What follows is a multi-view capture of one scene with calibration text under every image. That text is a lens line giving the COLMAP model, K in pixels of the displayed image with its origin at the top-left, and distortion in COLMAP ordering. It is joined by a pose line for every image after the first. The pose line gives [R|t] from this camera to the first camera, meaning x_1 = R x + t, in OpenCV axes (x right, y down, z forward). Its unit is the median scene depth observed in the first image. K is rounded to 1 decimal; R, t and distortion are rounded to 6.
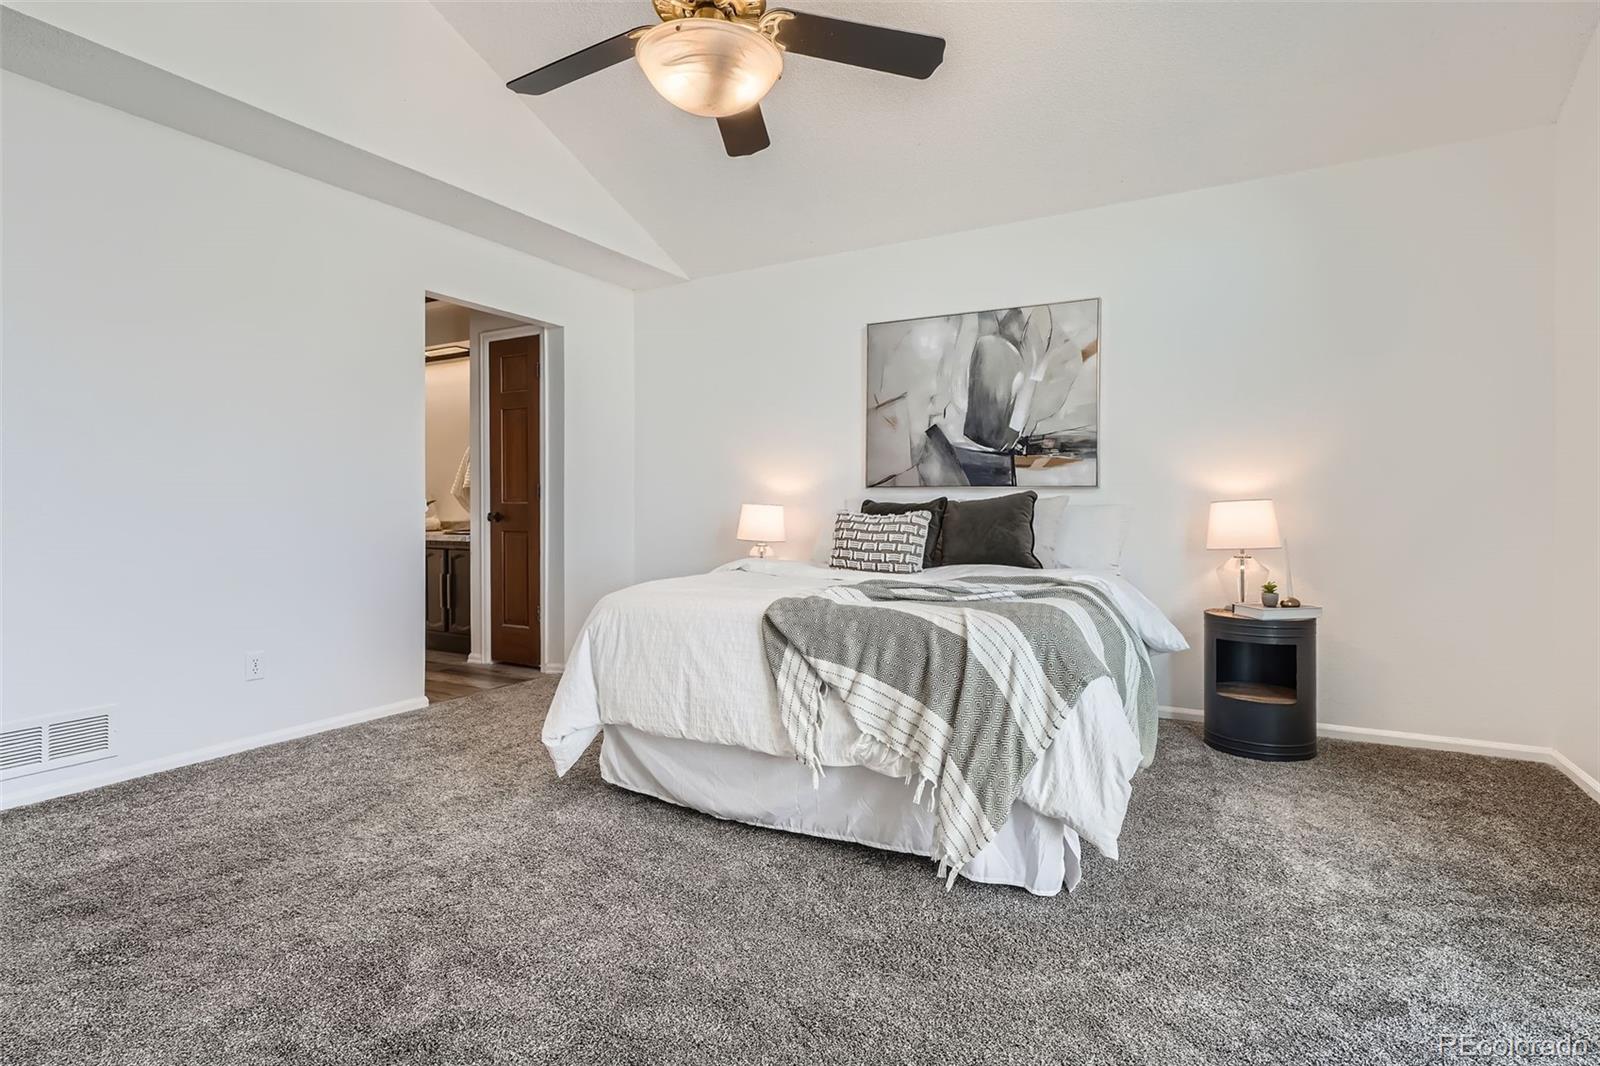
lens RADIAL K [[780.2, 0, 798.4], [0, 780.2, 517.2], [0, 0, 1]] dist [-0.002127, -0.000324]
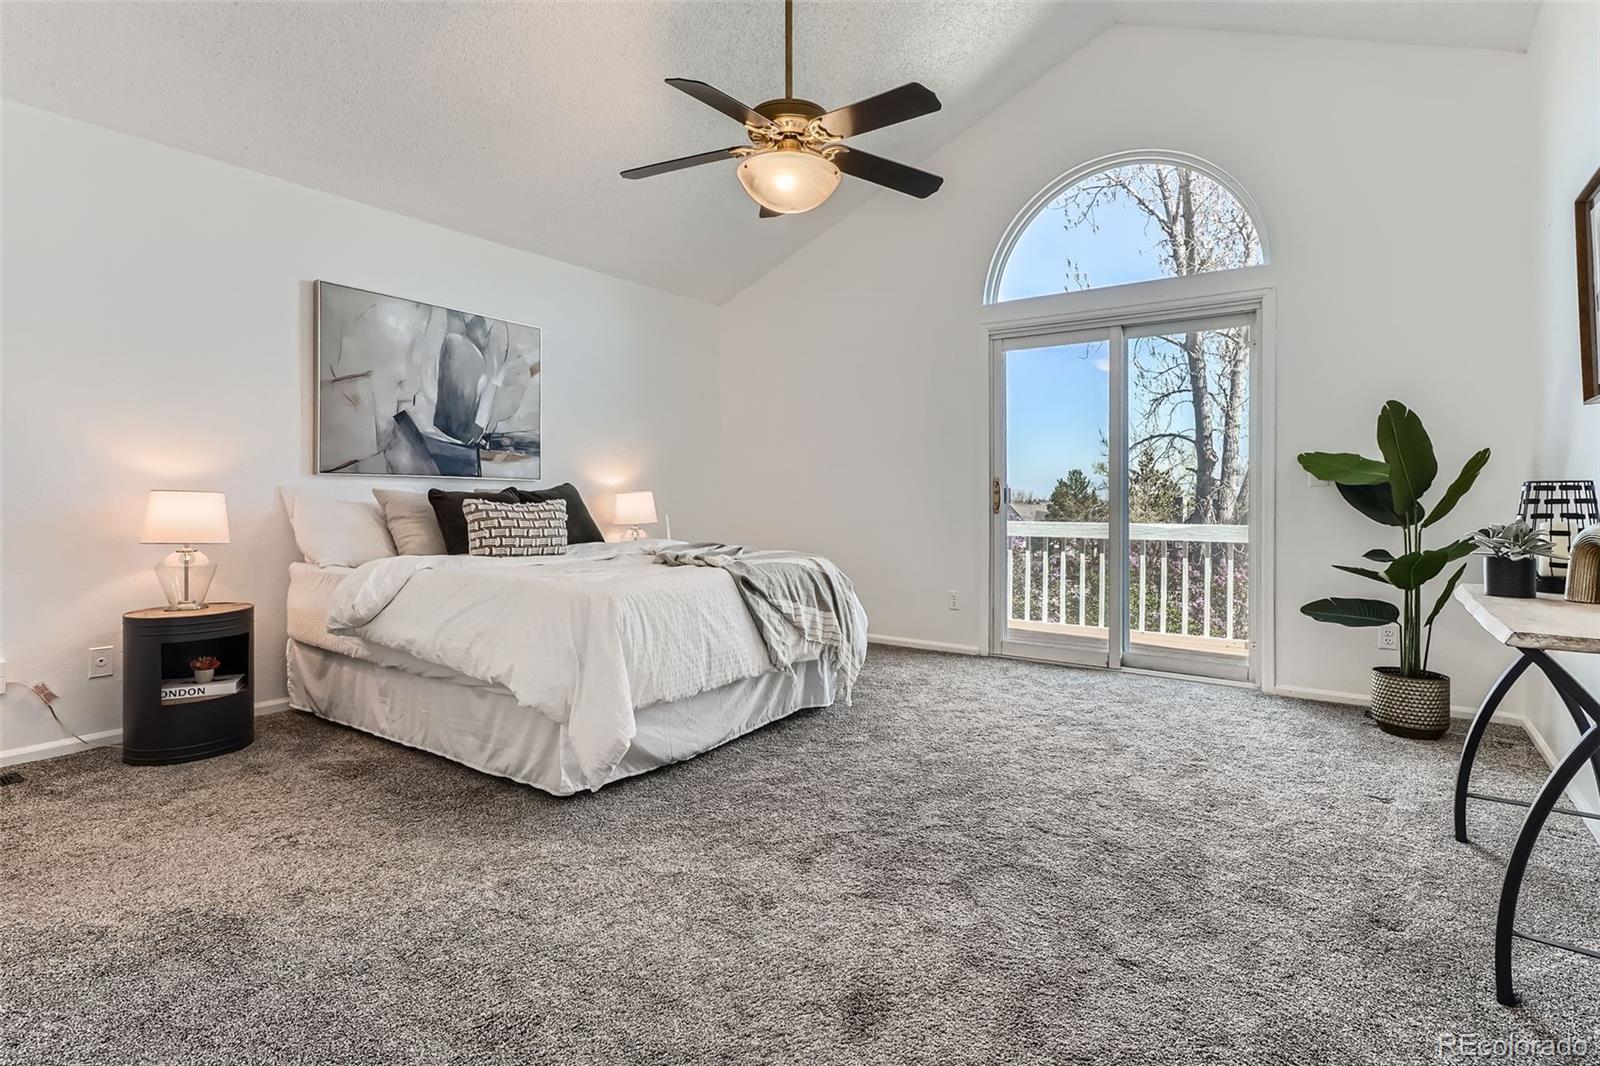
lens RADIAL K [[780.2, 0, 793.6], [0, 780.2, 505.7], [0, 0, 1]] dist [-0.002127, -0.000324]
pose [[0.123151, -0.012753, 0.992306, -0.758564], [0.013086, 0.999851, 0.011226, -0.005767], [-0.992302, 0.011603, 0.123299, 0.420397]]
